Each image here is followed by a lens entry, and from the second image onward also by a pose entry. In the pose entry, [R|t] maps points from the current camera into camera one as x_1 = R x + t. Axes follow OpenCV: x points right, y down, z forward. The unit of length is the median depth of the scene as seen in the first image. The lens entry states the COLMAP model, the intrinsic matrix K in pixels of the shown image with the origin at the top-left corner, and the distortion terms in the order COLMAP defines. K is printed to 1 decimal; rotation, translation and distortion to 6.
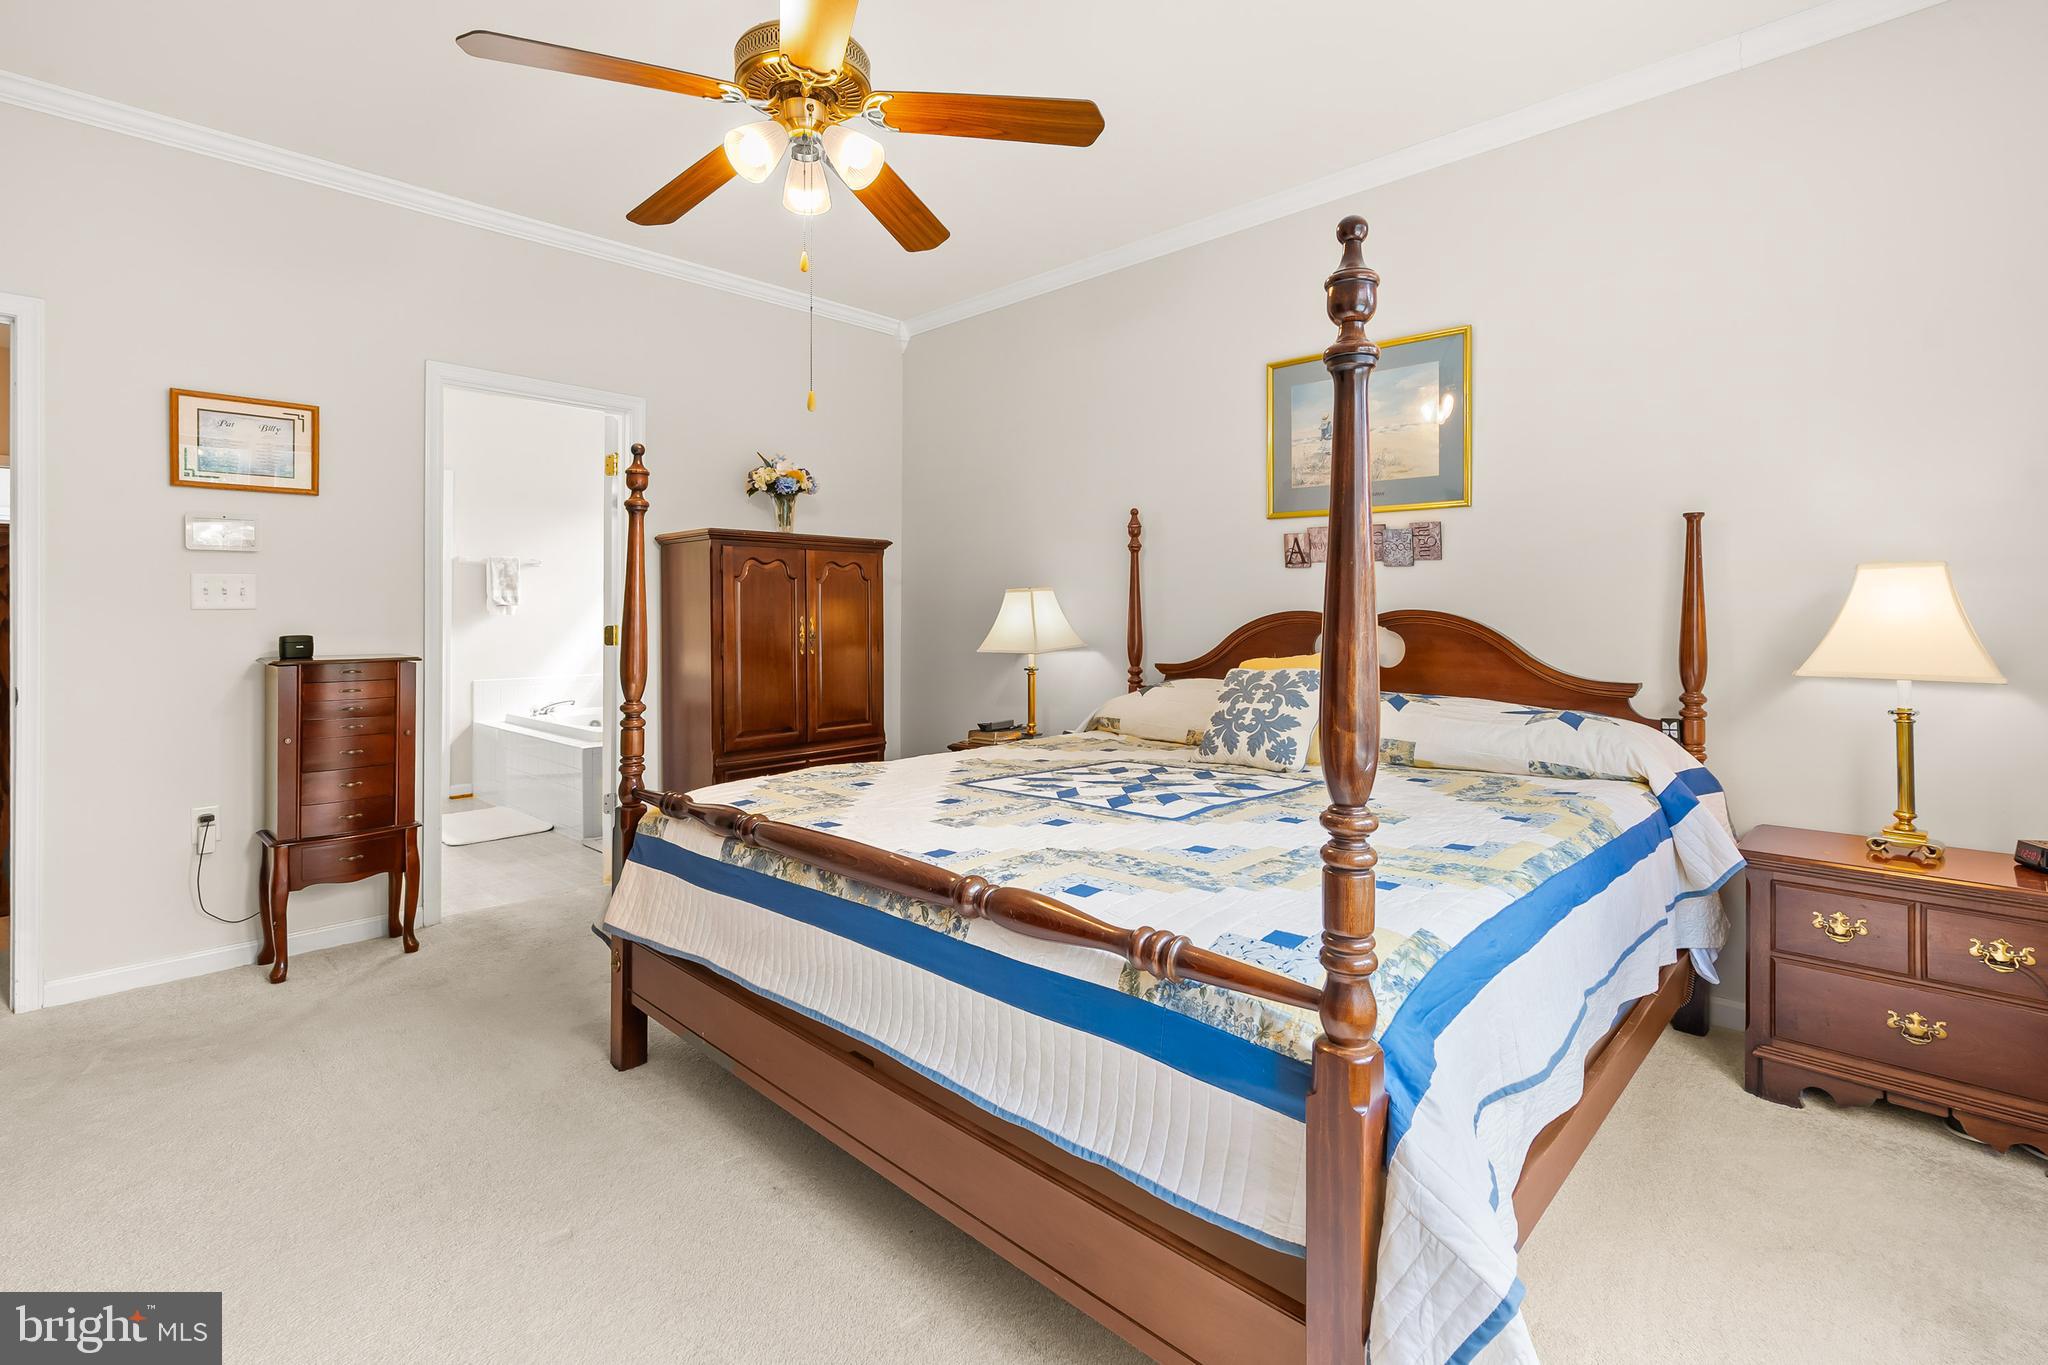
lens RADIAL K [[944.9, 0, 1021.2], [0, 944.9, 580.7], [0, 0, 1]] dist [0.077631, 0.000216]
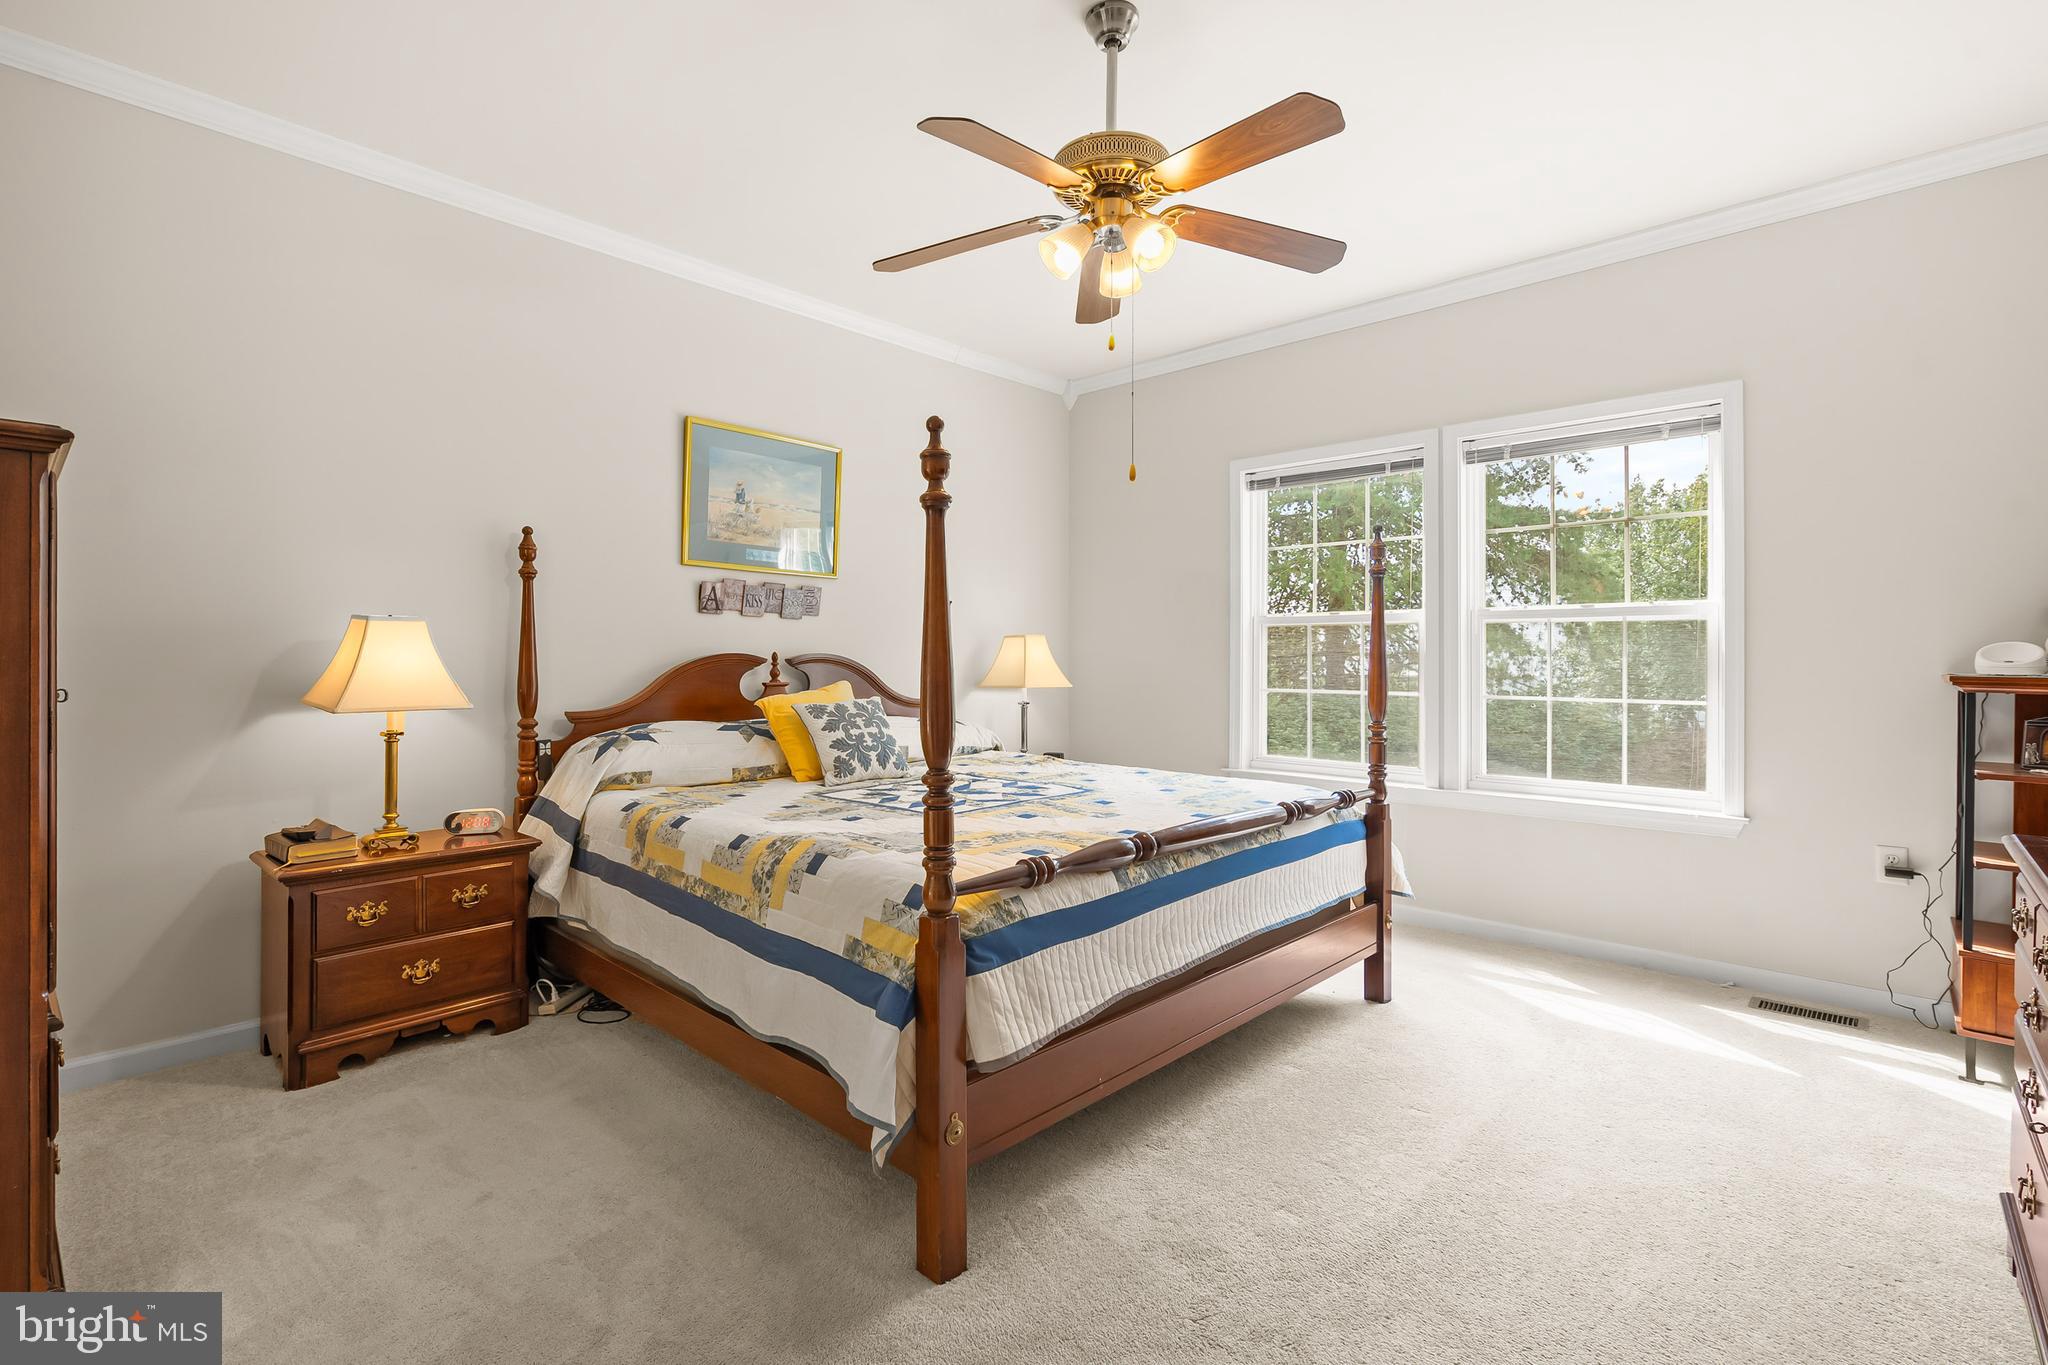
lens RADIAL K [[929.5, 0, 1008.5], [0, 929.5, 645.5], [0, 0, 1]] dist [-0.000053, 0.000654]
pose [[-0.004291, 0.013645, 0.999898, -0.776314], [-0.039637, 0.999119, -0.013804, 0.024317], [-0.999205, -0.039692, -0.003746, 0.660147]]
